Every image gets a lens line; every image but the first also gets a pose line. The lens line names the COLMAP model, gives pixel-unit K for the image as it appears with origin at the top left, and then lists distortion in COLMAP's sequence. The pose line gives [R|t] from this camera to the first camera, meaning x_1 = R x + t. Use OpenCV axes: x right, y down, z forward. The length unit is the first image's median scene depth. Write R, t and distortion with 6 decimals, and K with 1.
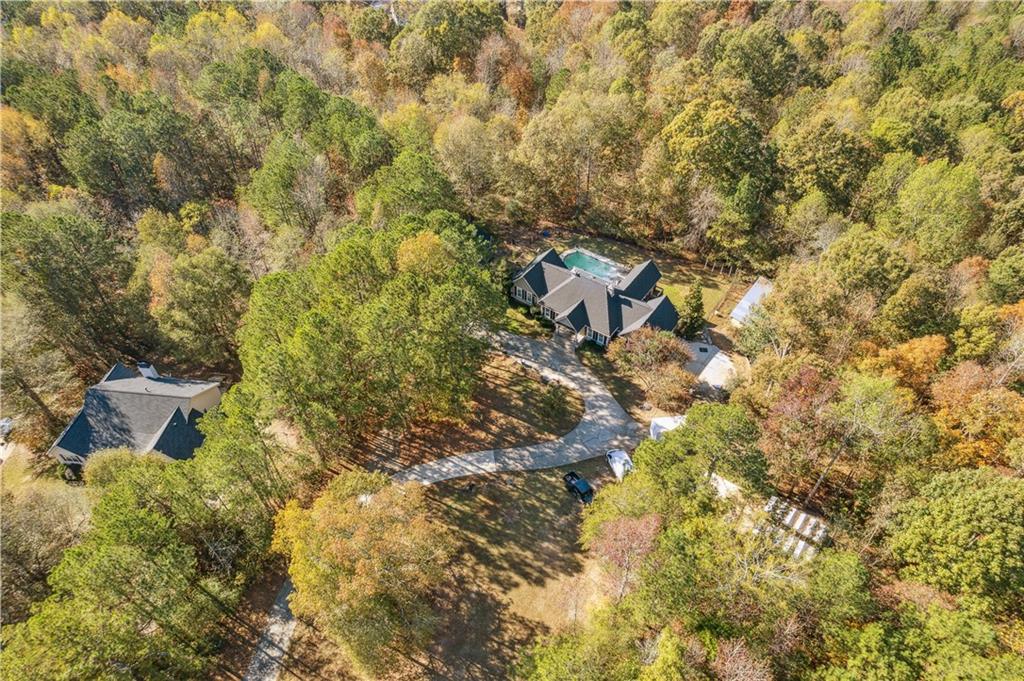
lens RADIAL K [[667.2, 0, 520.0], [0, 667.2, 338.9], [0, 0, 1]] dist [-0.086995, 0.085579]
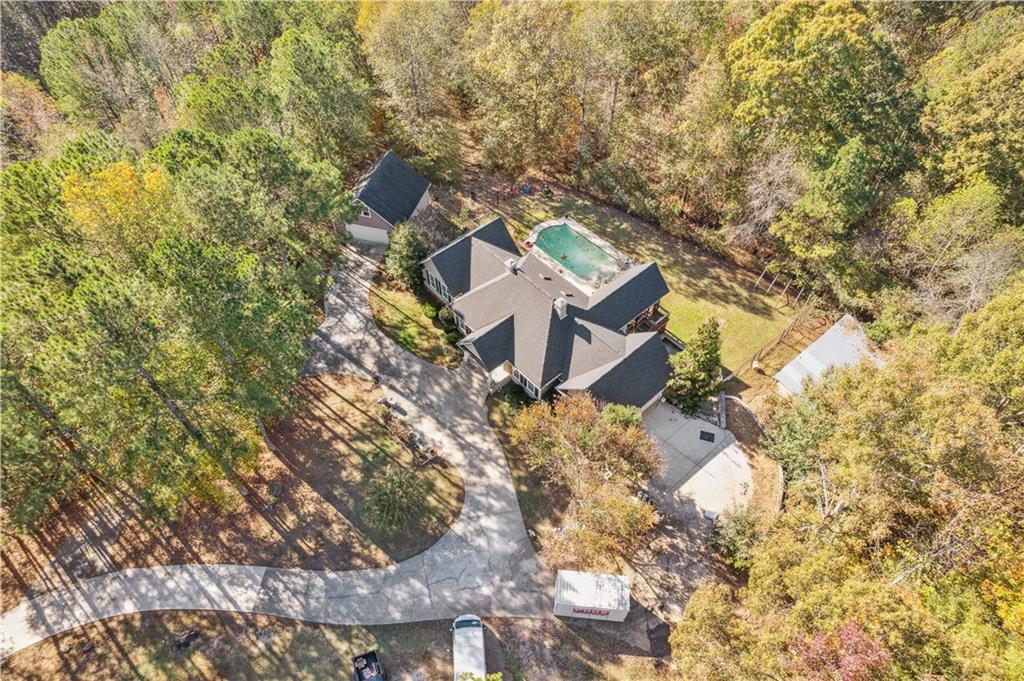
lens RADIAL K [[667.2, 0, 520.0], [0, 667.2, 338.9], [0, 0, 1]] dist [-0.086995, 0.085579]
pose [[0.975523, 0.172258, -0.136685, 0.166610], [-0.158937, 0.981891, 0.103094, -0.089283], [0.151968, -0.078846, 0.985235, 0.383596]]
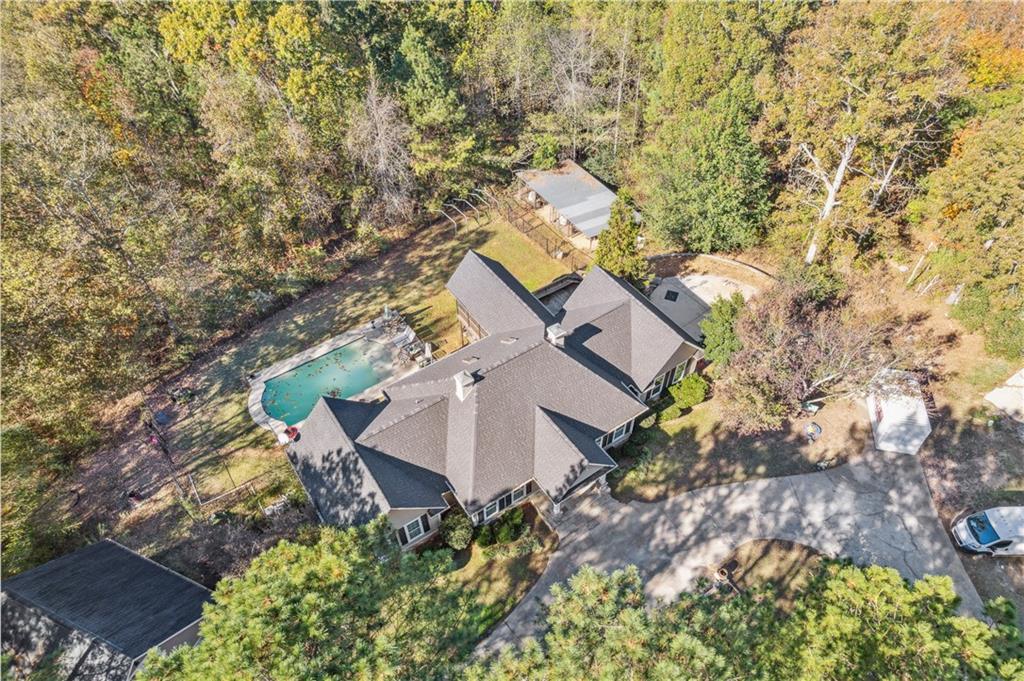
lens RADIAL K [[667.2, 0, 520.0], [0, 667.2, 338.9], [0, 0, 1]] dist [-0.086995, 0.085579]
pose [[0.345235, -0.676244, 0.650774, -0.120219], [0.670210, 0.663046, 0.333451, -0.198439], [-0.656987, 0.321036, 0.682132, 0.666095]]
